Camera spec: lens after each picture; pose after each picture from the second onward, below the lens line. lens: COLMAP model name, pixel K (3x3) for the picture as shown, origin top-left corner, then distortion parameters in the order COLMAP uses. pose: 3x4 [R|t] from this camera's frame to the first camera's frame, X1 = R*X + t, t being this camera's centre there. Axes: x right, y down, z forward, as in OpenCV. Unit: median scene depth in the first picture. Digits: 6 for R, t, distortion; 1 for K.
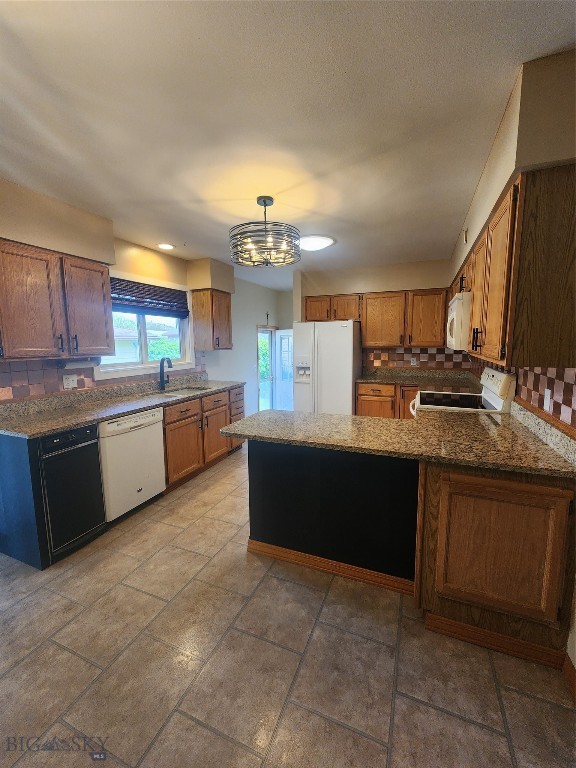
lens RADIAL K [[312.8, 0, 287.1], [0, 312.8, 382.1], [0, 0, 1]] dist [0.006045, -0.001160]
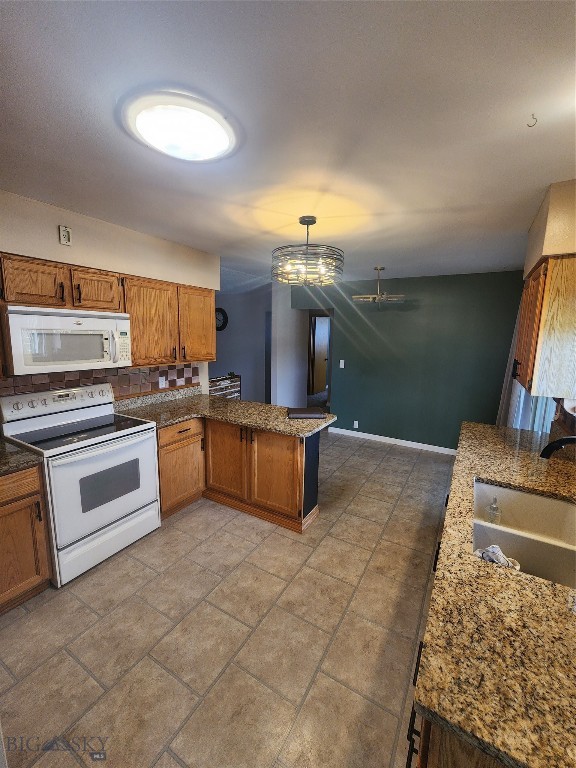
lens RADIAL K [[312.8, 0, 287.8], [0, 312.8, 384.3], [0, 0, 1]] dist [0.006045, -0.001160]
pose [[-0.990829, -0.027732, 0.132245, -0.149780], [0.010031, 0.960915, 0.276662, -0.342069], [-0.134748, 0.275451, -0.951824, 2.023070]]
